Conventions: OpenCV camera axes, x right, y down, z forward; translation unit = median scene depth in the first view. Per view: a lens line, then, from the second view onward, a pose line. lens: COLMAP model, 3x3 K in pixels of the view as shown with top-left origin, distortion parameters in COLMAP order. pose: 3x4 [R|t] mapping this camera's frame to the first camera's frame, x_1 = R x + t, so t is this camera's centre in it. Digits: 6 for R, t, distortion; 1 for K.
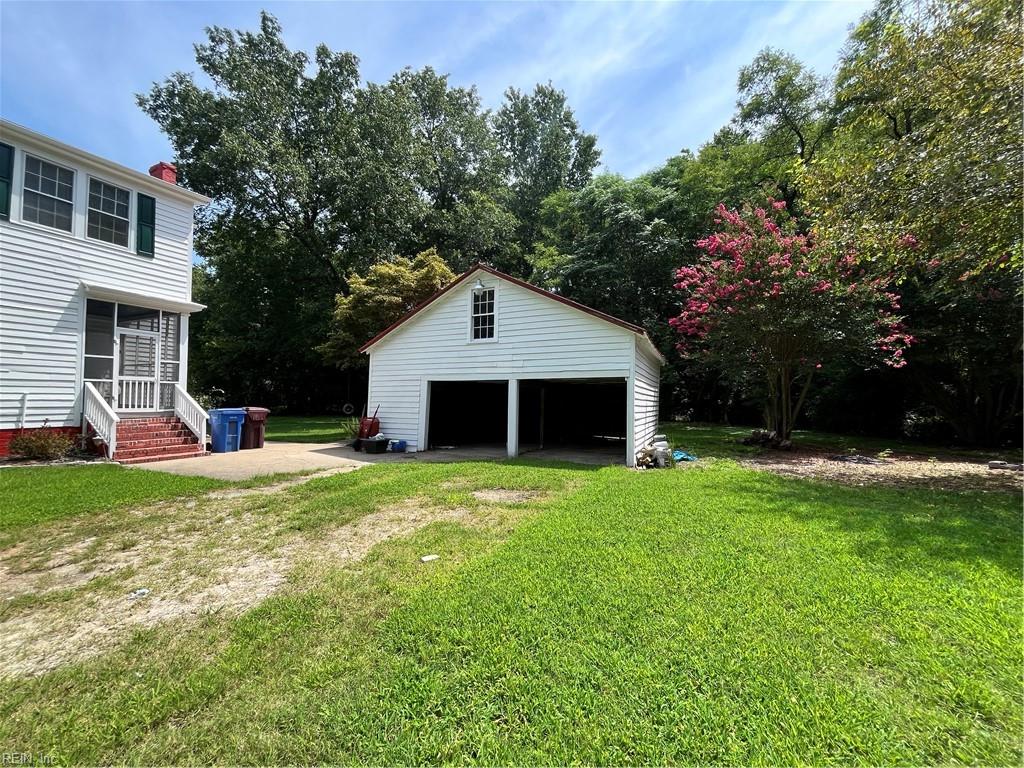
lens RADIAL K [[413.0, 0, 515.9], [0, 413.0, 384.4], [0, 0, 1]] dist [-0.001687, 0.000128]
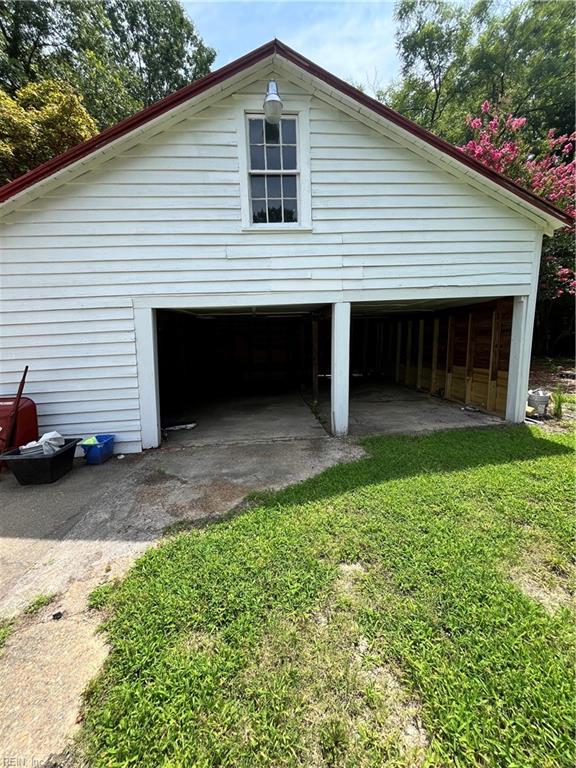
lens RADIAL K [[309.8, 0, 286.8], [0, 309.8, 380.6], [0, 0, 1]] dist [-0.001687, 0.000128]
pose [[0.860550, -0.118150, 0.495473, -0.280787], [0.025833, 0.981598, 0.189202, 0.010052], [-0.508710, -0.150018, 0.847767, 0.631051]]
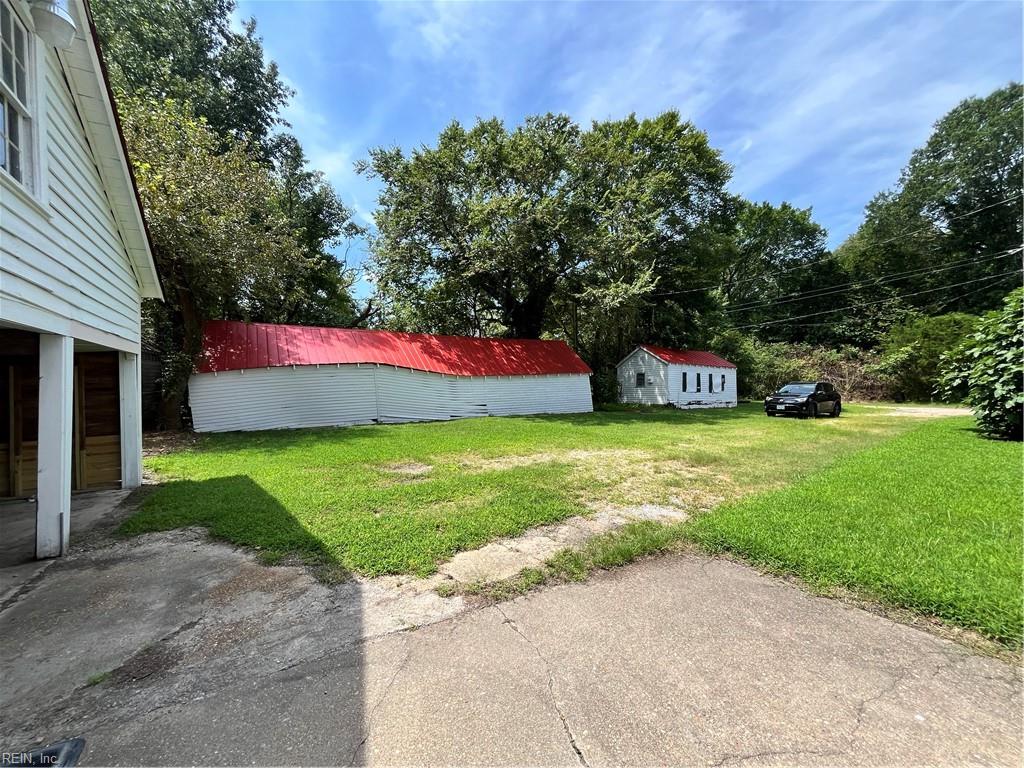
lens RADIAL K [[413.0, 0, 511.7], [0, 413.0, 388.7], [0, 0, 1]] dist [-0.001687, 0.000128]
pose [[-0.845097, -0.004578, 0.534594, -0.543319], [-0.018795, 0.999600, -0.021152, 0.035598], [-0.534283, -0.027923, -0.844844, 1.097535]]
